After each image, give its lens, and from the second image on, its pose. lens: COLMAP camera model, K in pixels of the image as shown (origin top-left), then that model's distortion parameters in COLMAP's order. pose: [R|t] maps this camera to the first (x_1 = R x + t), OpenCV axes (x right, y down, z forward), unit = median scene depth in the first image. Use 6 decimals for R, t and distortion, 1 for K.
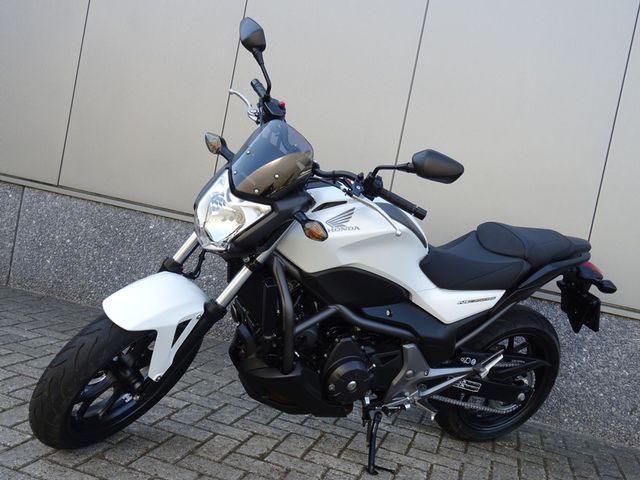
lens RADIAL K [[652.9, 0, 322.0], [0, 652.9, 240.1], [0, 0, 1]] dist [-0.001761, 0.000000]
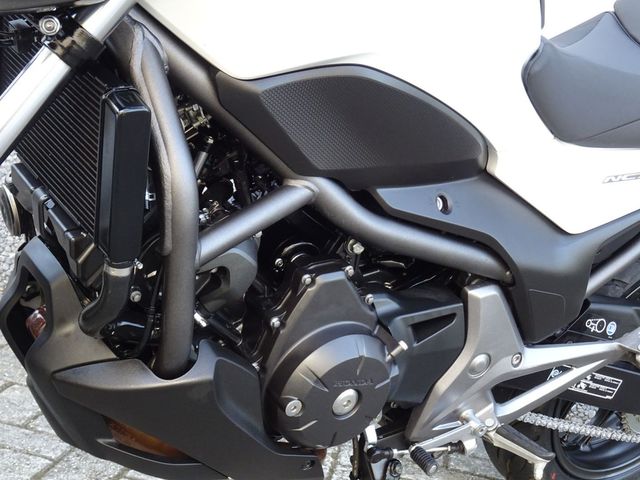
lens RADIAL K [[1130.3, 0, 319.1], [0, 1130.3, 241.5], [0, 0, 1]] dist [-0.014239, 0.000000]
pose [[0.989619, -0.011212, 0.143279, -0.057711], [-0.004287, 0.994206, 0.107409, 0.063915], [-0.143653, -0.106908, 0.983837, 0.377401]]
